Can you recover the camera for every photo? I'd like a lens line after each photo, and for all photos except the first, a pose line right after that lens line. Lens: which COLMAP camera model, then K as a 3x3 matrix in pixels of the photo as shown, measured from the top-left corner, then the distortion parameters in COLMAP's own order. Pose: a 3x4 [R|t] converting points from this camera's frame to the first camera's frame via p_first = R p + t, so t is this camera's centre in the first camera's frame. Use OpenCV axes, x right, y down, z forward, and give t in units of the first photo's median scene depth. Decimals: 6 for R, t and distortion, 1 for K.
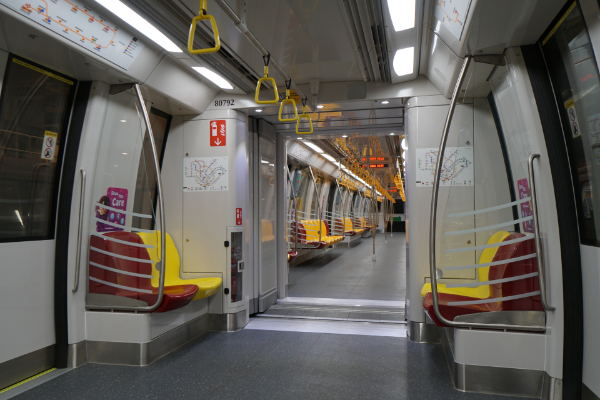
lens RADIAL K [[482.7, 0, 277.7], [0, 482.7, 202.8], [0, 0, 1]] dist [0.028914, 0.017389]
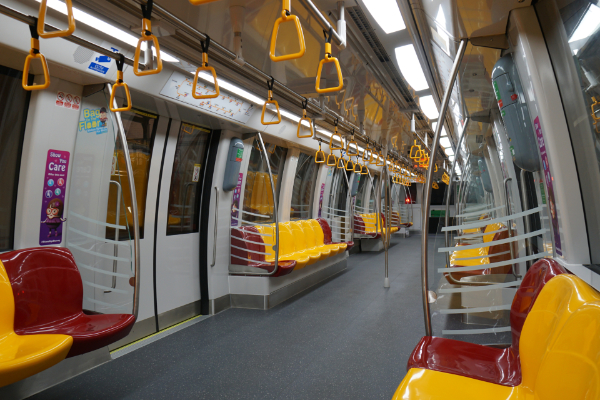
lens RADIAL K [[482.7, 0, 278.7], [0, 482.7, 193.3], [0, 0, 1]] dist [0.028914, 0.017389]
pose [[0.992824, -0.011751, -0.119010, -0.021117], [0.011855, 0.999930, 0.000164, -0.046878], [0.119000, -0.001574, 0.992893, -0.503120]]
